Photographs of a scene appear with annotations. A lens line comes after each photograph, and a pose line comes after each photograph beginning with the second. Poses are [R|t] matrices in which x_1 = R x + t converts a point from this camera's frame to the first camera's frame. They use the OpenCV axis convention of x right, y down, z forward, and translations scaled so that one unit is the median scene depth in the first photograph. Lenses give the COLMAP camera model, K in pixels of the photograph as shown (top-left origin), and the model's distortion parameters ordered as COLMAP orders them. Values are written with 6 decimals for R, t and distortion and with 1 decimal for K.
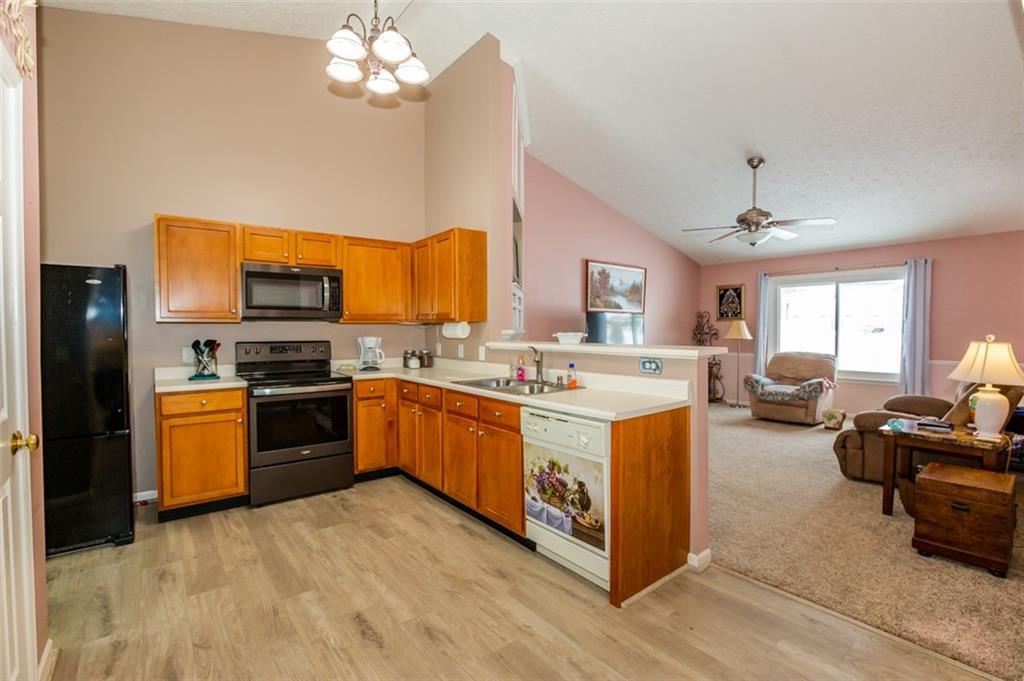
lens RADIAL K [[464.2, 0, 515.7], [0, 464.2, 342.0], [0, 0, 1]] dist [-0.049075, 0.019310]
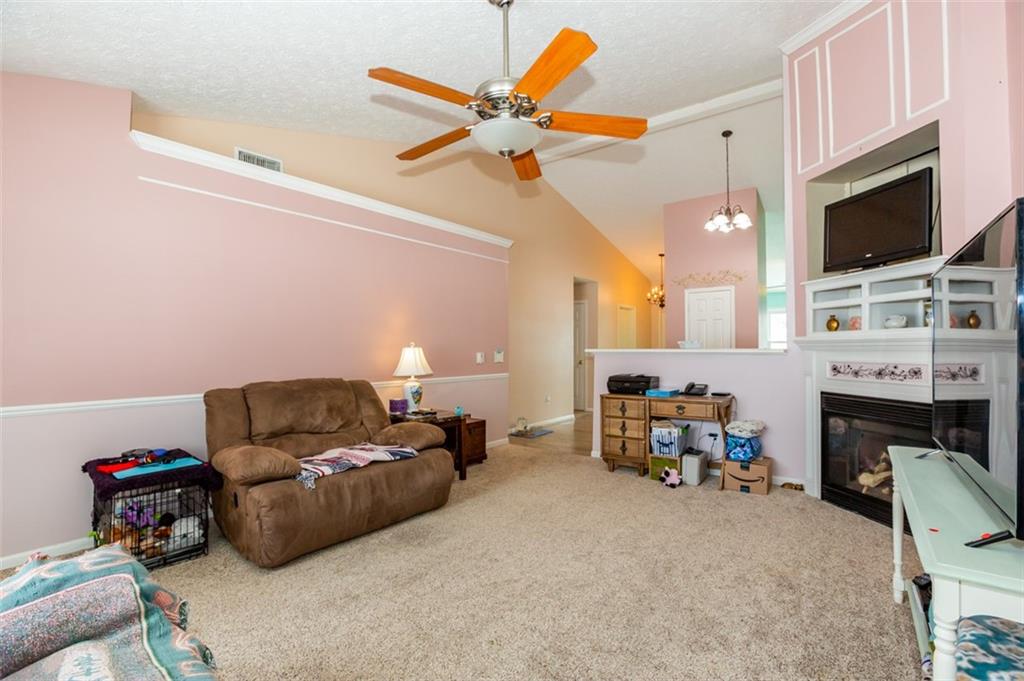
lens RADIAL K [[464.2, 0, 515.7], [0, 464.2, 342.0], [0, 0, 1]] dist [-0.049075, 0.019310]
pose [[-0.972151, -0.000850, -0.234353, 0.887695], [-0.004182, 0.999897, 0.013723, -0.033451], [0.234318, 0.014321, -0.972055, 2.105458]]
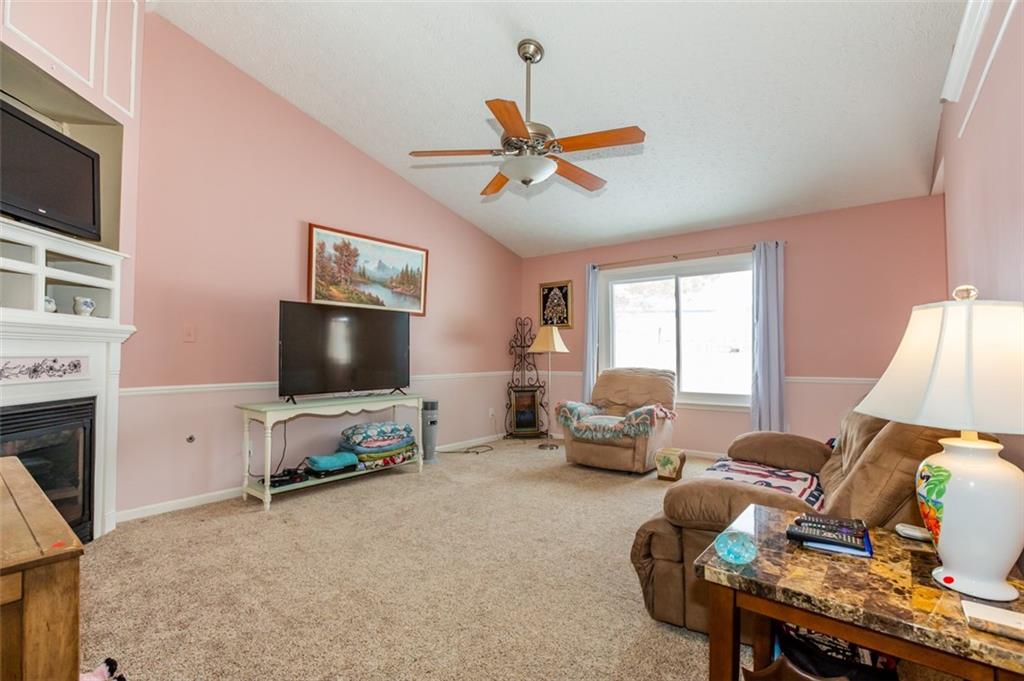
lens RADIAL K [[464.2, 0, 515.7], [0, 464.2, 342.0], [0, 0, 1]] dist [-0.049075, 0.019310]
pose [[0.975007, 0.005340, 0.222109, 0.526476], [0.006720, 0.998545, -0.053506, 0.035695], [-0.222071, 0.053661, 0.973553, 0.607226]]
